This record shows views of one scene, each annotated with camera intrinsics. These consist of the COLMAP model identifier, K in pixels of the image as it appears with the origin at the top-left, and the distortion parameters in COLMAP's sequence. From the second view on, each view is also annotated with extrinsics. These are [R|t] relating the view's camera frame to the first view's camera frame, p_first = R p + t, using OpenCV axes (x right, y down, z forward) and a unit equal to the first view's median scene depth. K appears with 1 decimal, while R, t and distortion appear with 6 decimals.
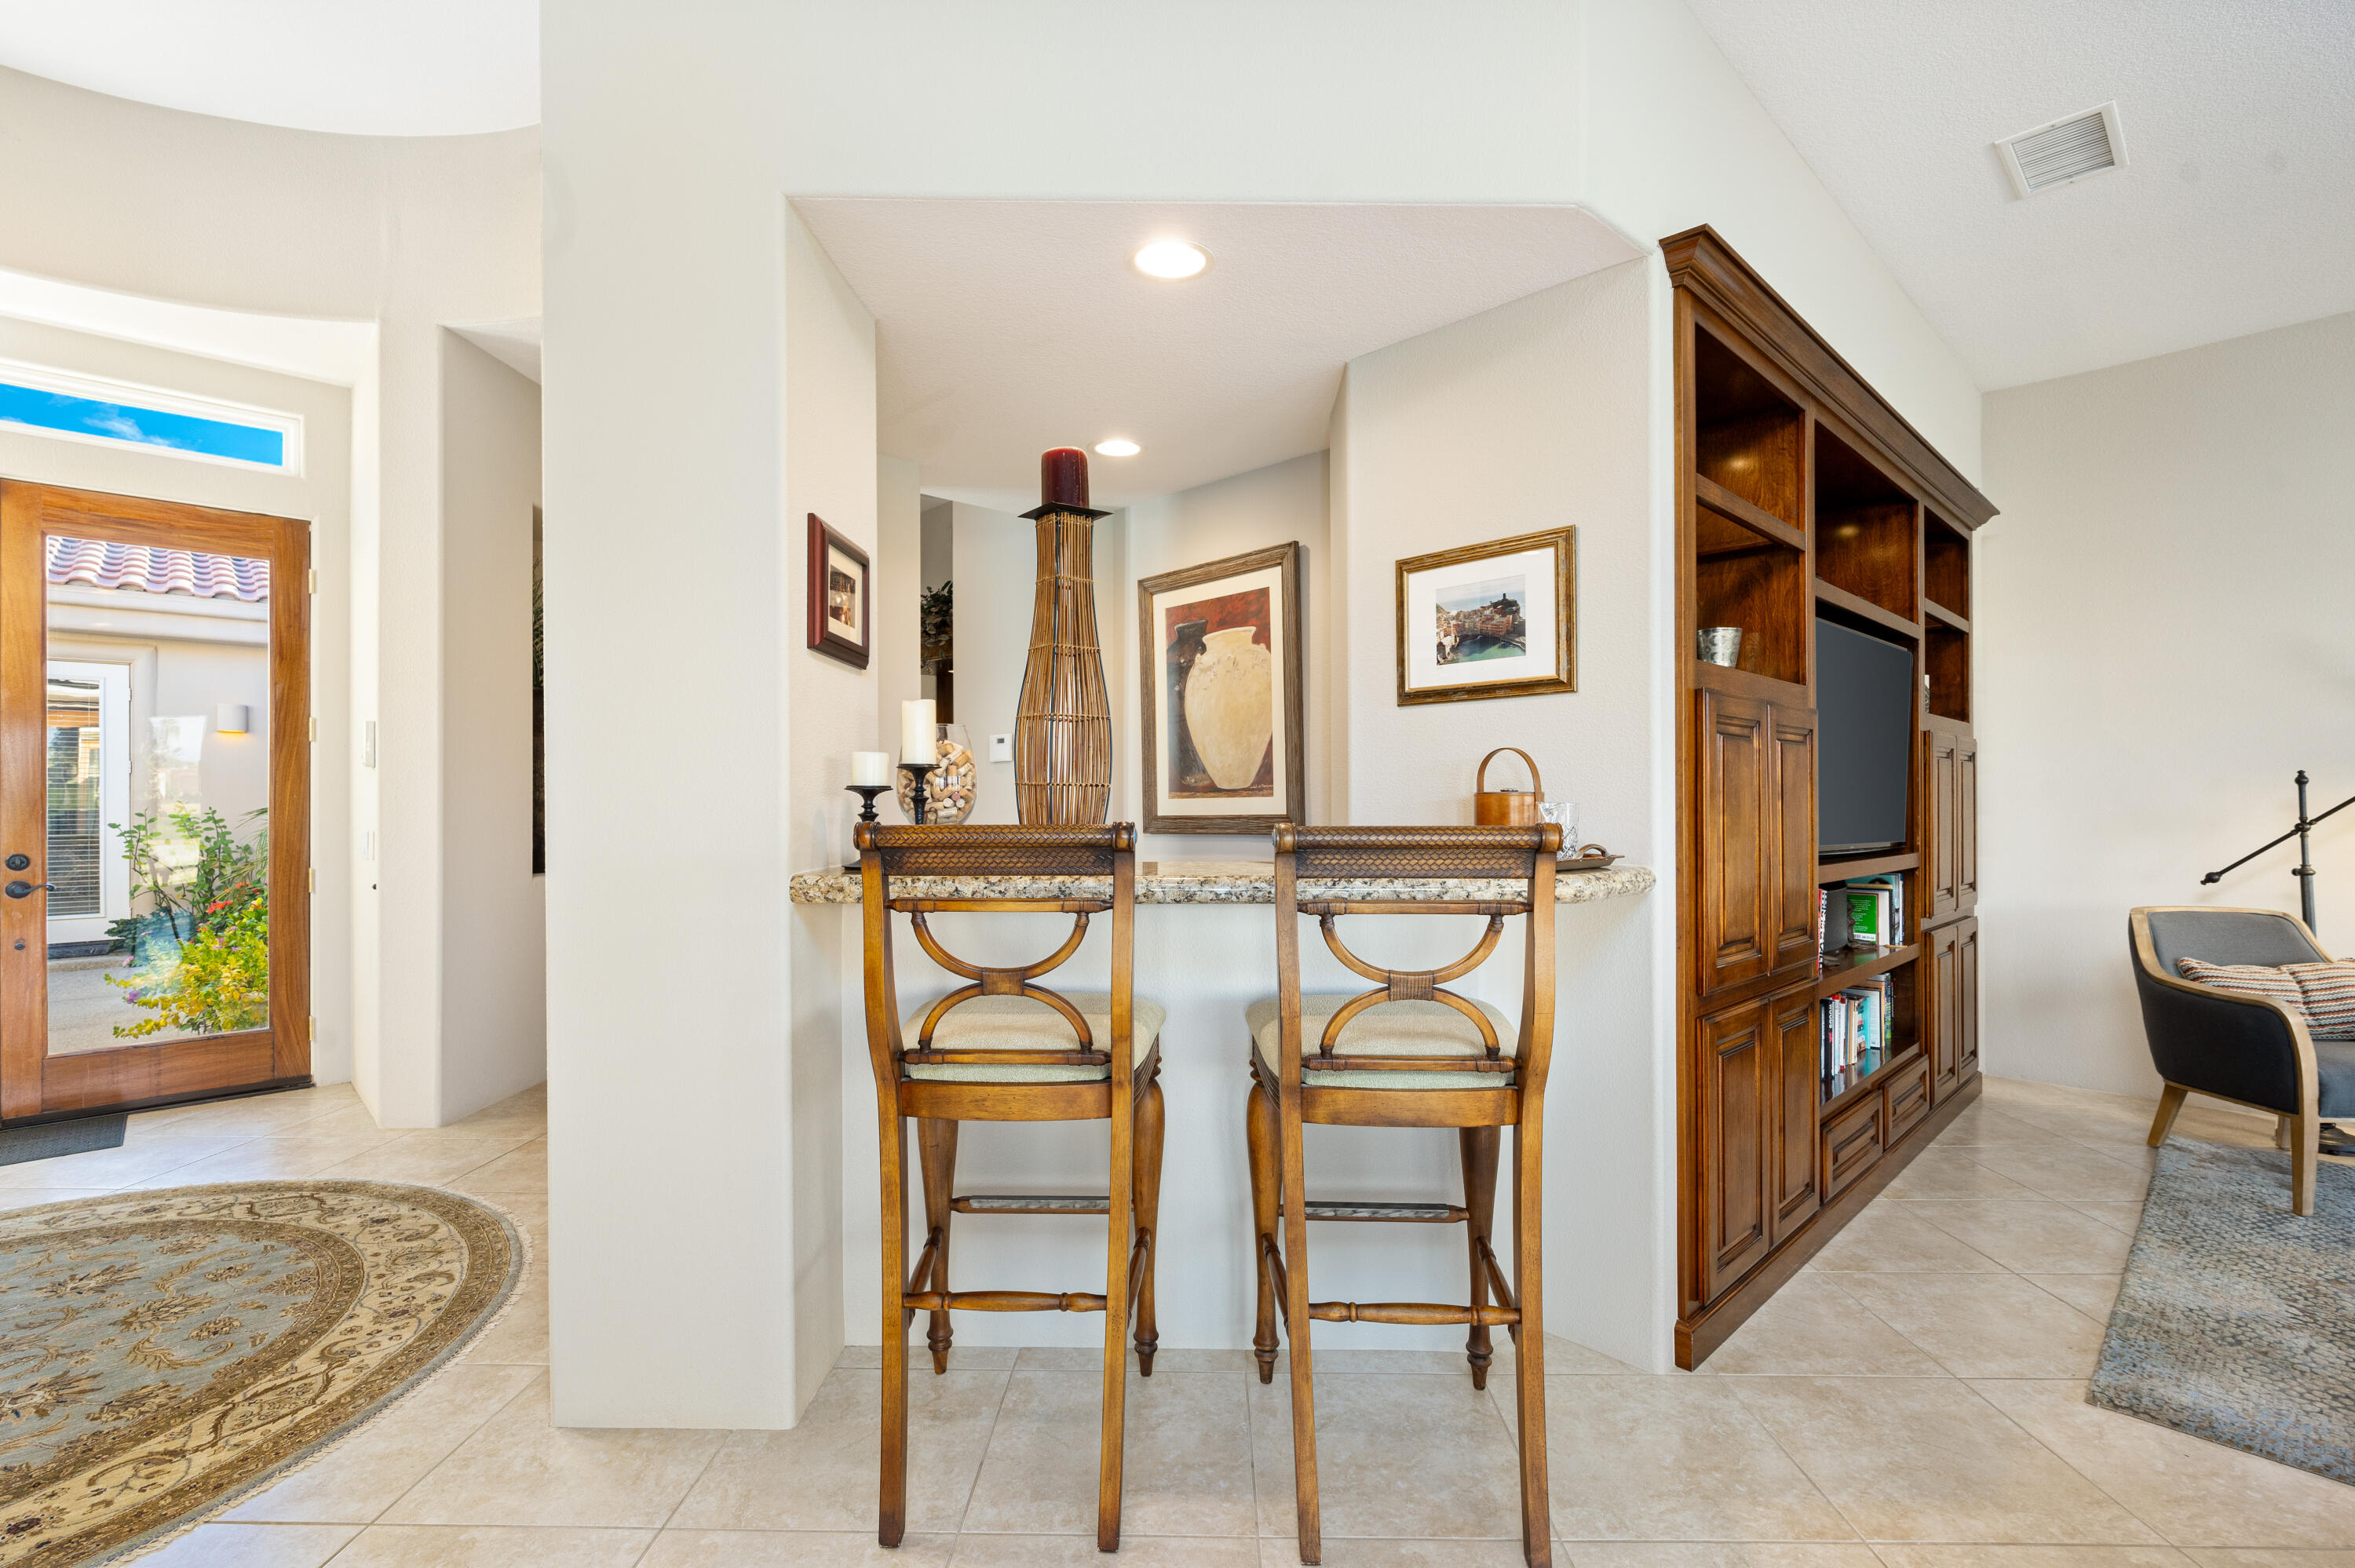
lens RADIAL K [[1060.4, 0, 1186.8], [0, 1060.4, 798.0], [0, 0, 1]] dist [0.000365, 0.000081]
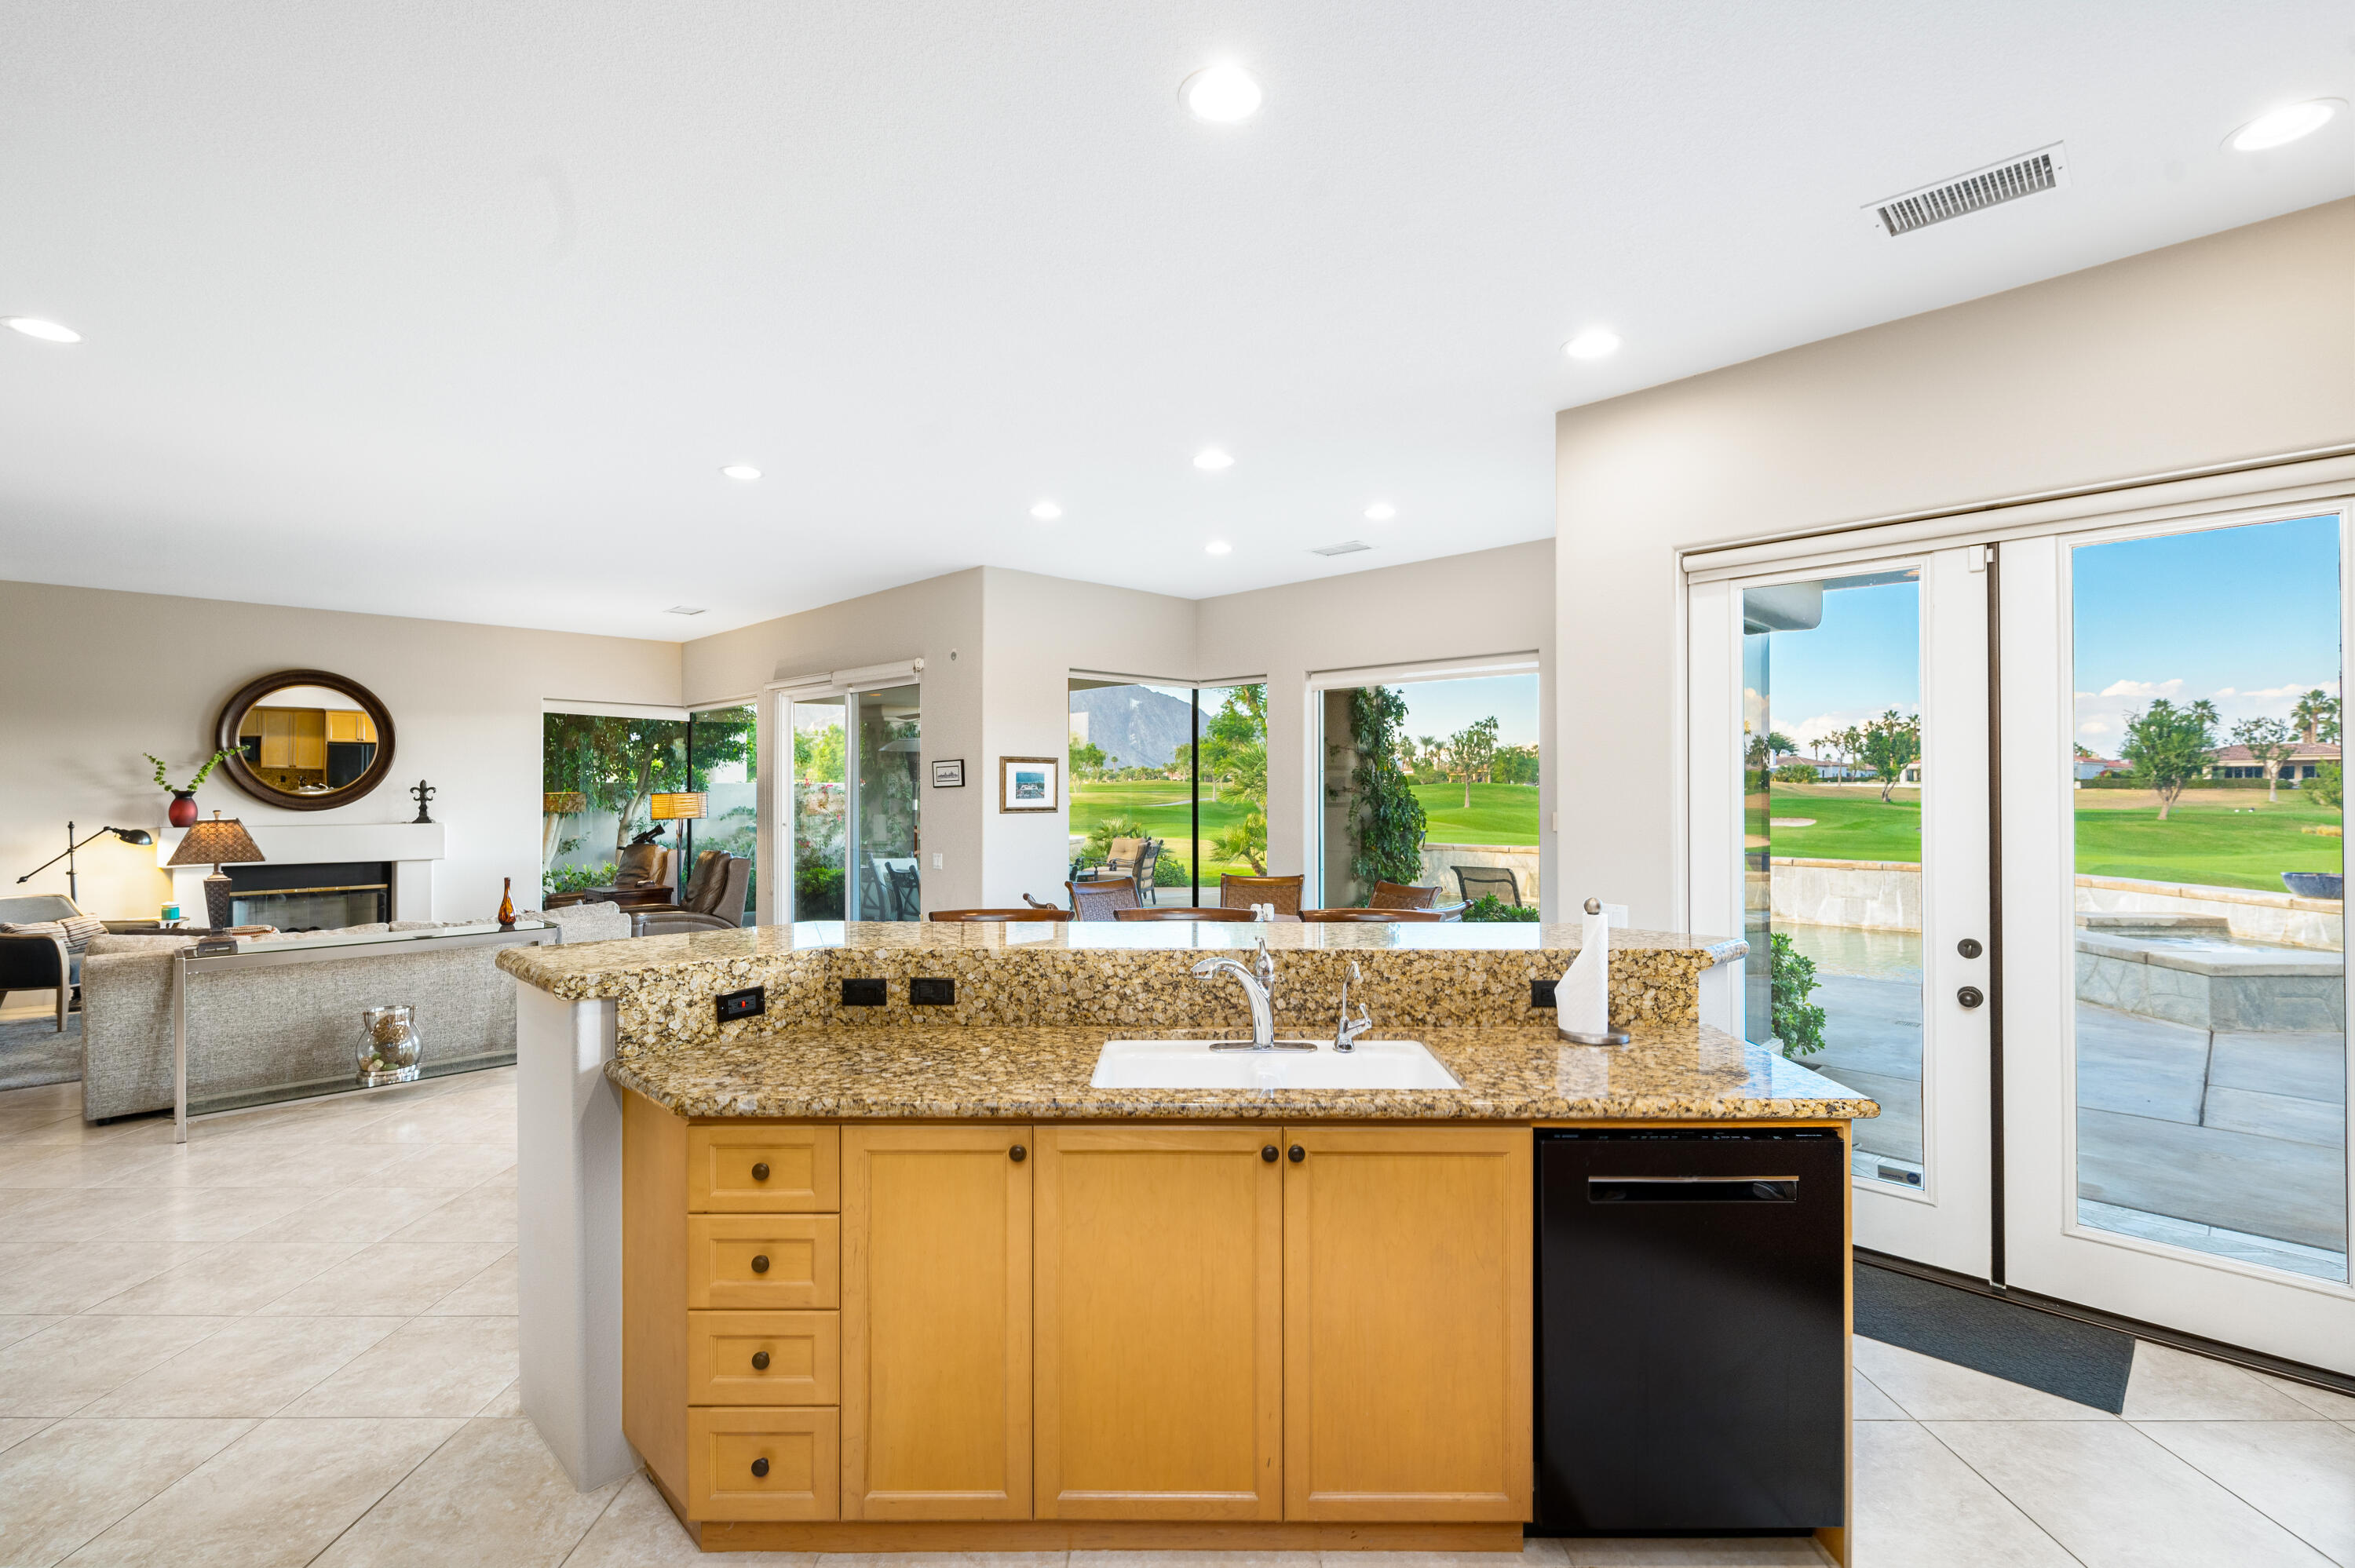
lens RADIAL K [[1060.4, 0, 1172.6], [0, 1060.4, 786.0], [0, 0, 1]] dist [0.000365, 0.000081]
pose [[-0.004772, 0.005727, 0.999972, -1.237369], [0.001926, 0.999982, -0.005718, -0.101533], [-0.999987, 0.001898, -0.004783, -1.377663]]
